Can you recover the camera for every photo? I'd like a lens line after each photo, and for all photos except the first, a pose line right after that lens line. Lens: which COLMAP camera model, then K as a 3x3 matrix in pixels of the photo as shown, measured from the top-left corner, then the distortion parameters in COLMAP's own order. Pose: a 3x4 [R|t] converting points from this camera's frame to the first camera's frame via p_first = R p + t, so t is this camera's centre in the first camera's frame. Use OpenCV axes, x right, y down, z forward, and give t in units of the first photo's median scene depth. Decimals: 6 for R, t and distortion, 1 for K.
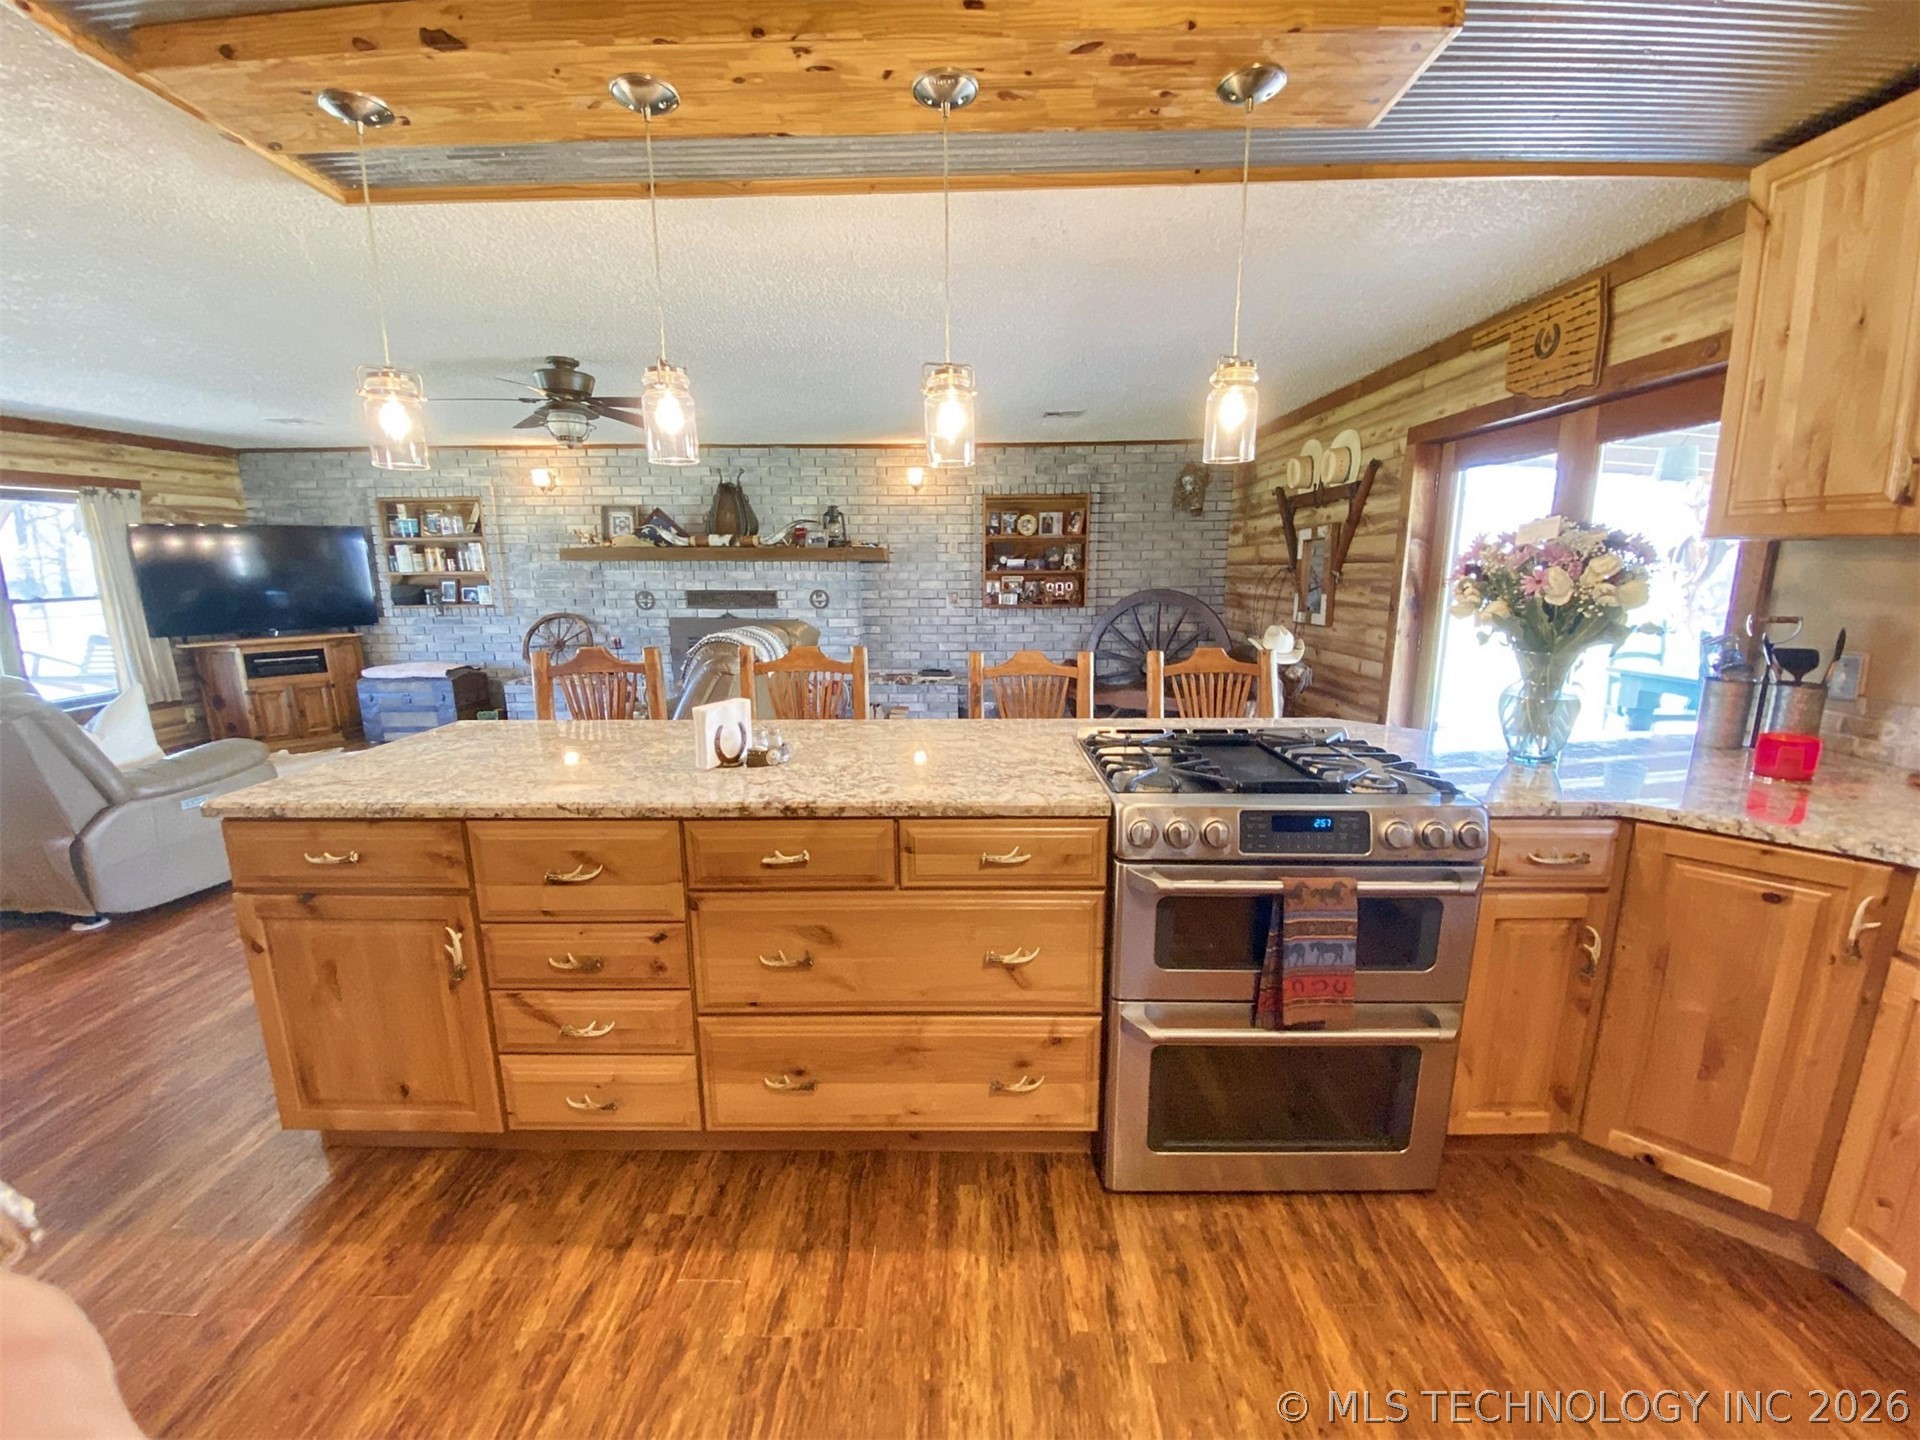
lens RADIAL K [[775.1, 0, 956.6], [0, 775.1, 725.8], [0, 0, 1]] dist [0.017731, -0.019293]
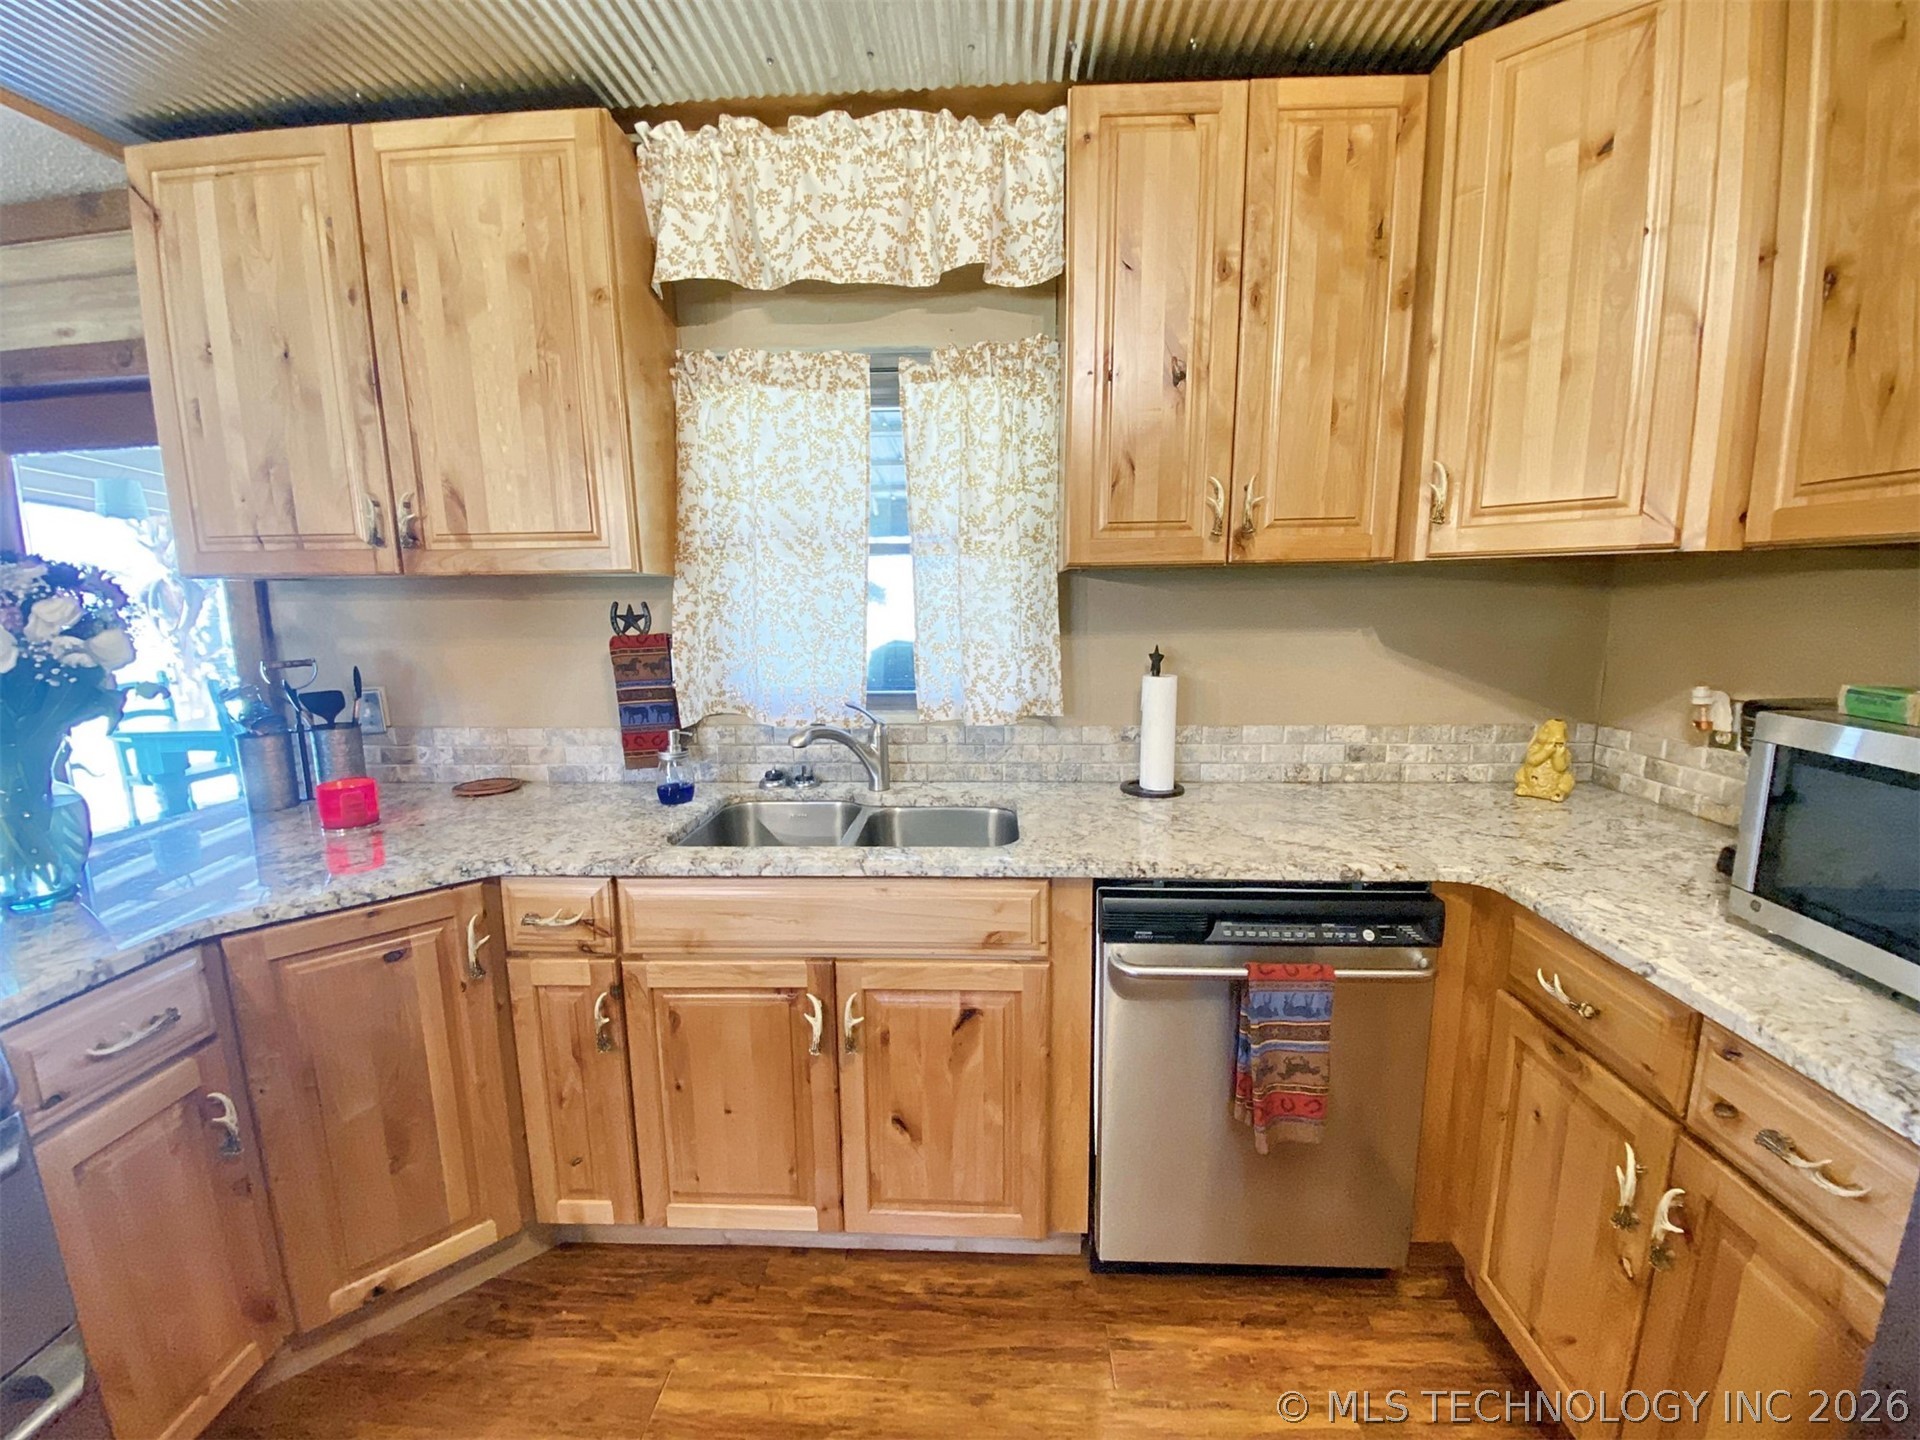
lens RADIAL K [[775.1, 0, 956.6], [0, 775.1, 725.8], [0, 0, 1]] dist [0.017731, -0.019293]
pose [[0.033800, -0.155761, 0.987216, 0.160789], [0.211048, 0.966618, 0.145286, -0.034806], [-0.976891, 0.203439, 0.065544, 0.178778]]
